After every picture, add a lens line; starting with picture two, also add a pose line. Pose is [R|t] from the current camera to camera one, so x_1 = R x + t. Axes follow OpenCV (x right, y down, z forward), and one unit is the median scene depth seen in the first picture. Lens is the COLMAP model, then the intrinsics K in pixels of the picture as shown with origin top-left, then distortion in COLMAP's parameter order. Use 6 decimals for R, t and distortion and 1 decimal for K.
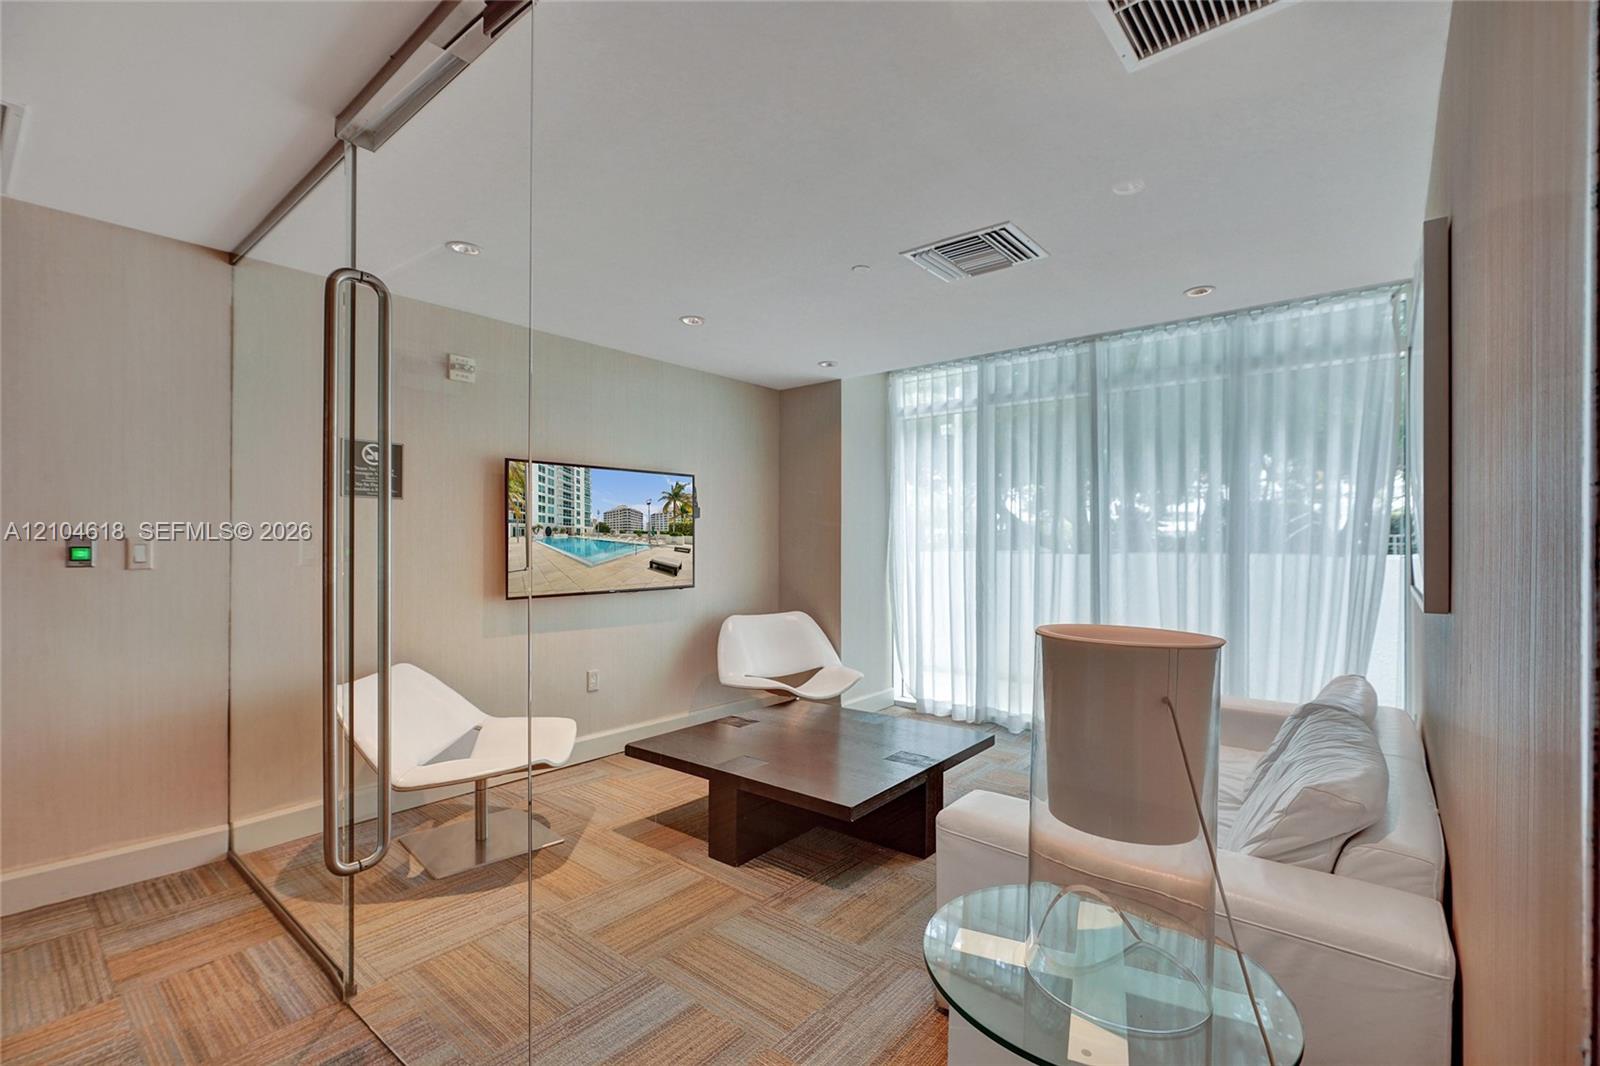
lens RADIAL K [[730.6, 0, 800.5], [0, 730.6, 536.0], [0, 0, 1]] dist [0.002382, 0.001250]
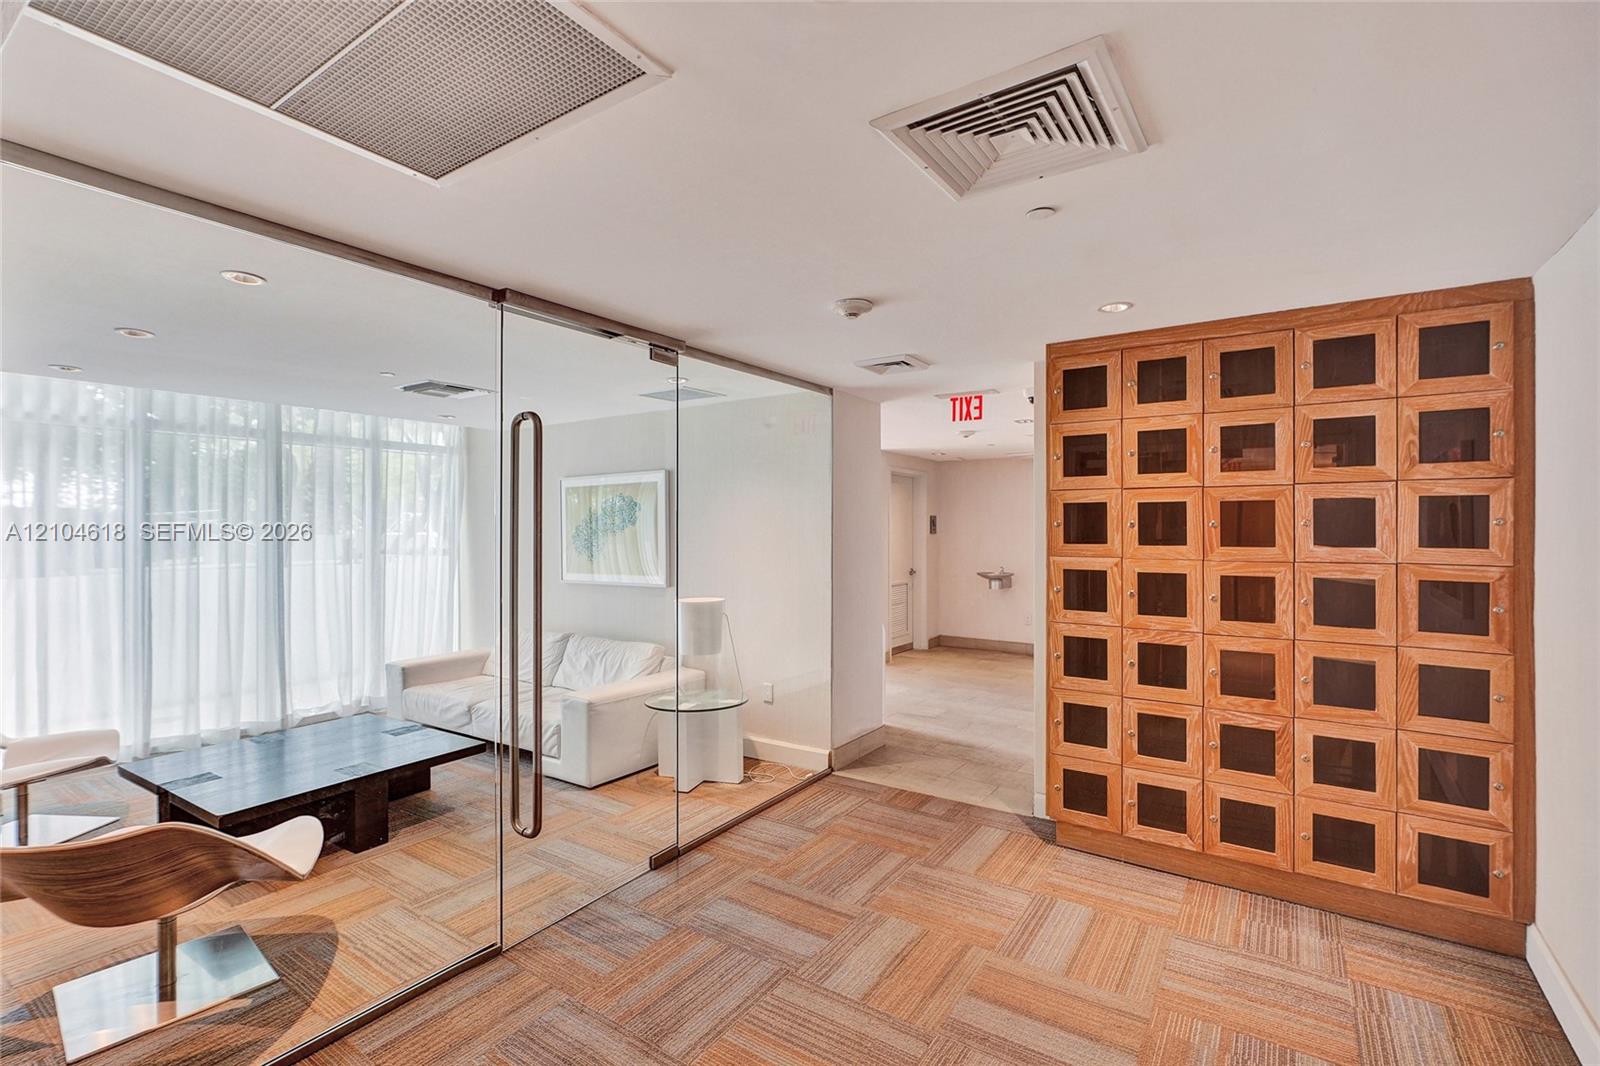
lens RADIAL K [[730.6, 0, 794.9], [0, 730.6, 534.4], [0, 0, 1]] dist [0.002382, 0.001250]
pose [[-0.124039, 0.003507, 0.992271, -1.584026], [0.008514, 0.999961, -0.002470, -0.063155], [-0.992241, 0.008142, -0.124064, 0.533658]]
